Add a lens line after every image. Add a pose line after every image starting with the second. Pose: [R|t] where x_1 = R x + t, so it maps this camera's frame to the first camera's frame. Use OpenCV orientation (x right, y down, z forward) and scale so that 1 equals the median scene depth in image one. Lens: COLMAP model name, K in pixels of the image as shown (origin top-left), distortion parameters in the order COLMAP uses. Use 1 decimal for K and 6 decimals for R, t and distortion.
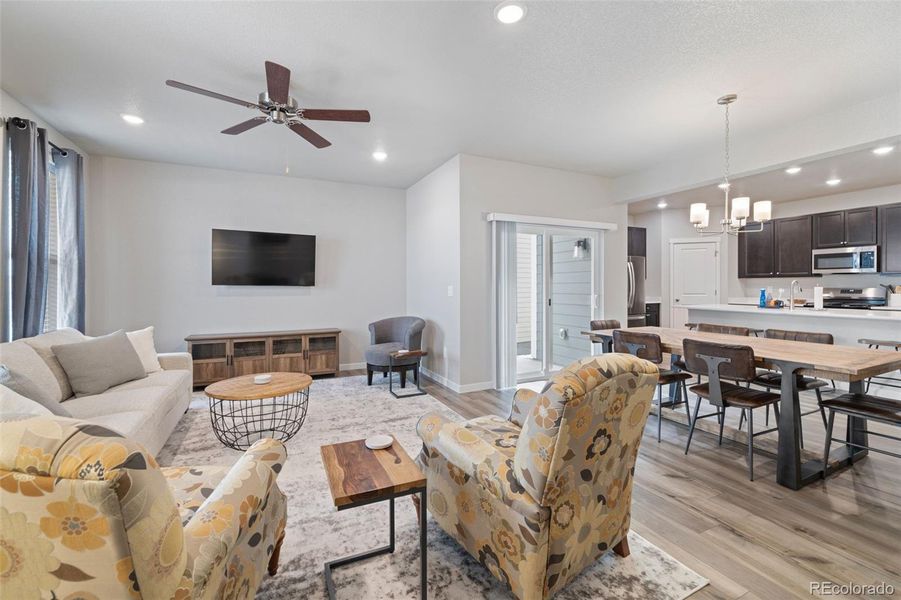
lens RADIAL K [[380.1, 0, 449.3], [0, 380.1, 287.7], [0, 0, 1]] dist [-0.000654, -0.000290]
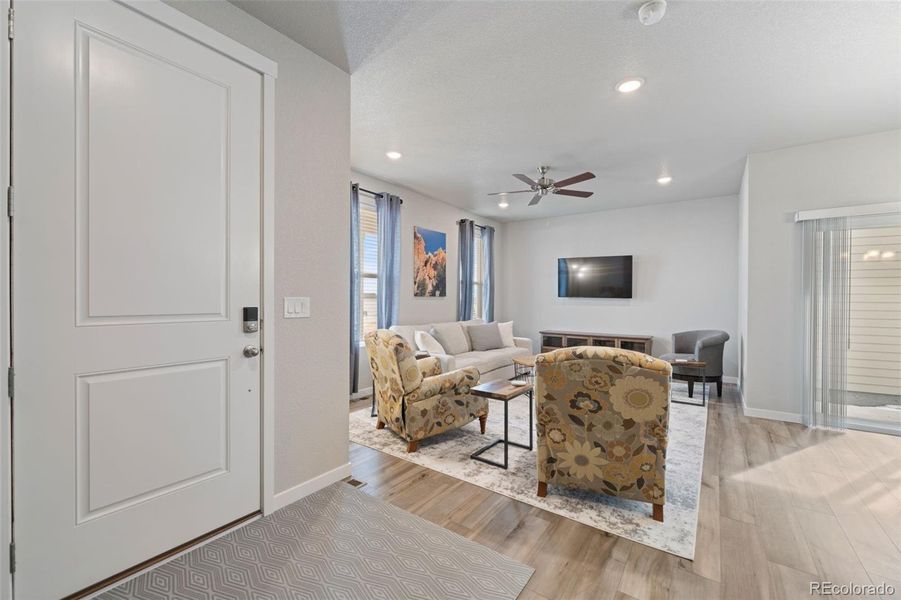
lens RADIAL K [[370.8, 0, 450.5], [0, 370.8, 300.0], [0, 0, 1]] dist [-0.001195, -0.000057]
pose [[0.491761, 0.009583, -0.870677, 0.595078], [-0.008177, 0.999946, 0.006388, -0.003197], [0.870692, 0.003979, 0.491813, -0.085524]]
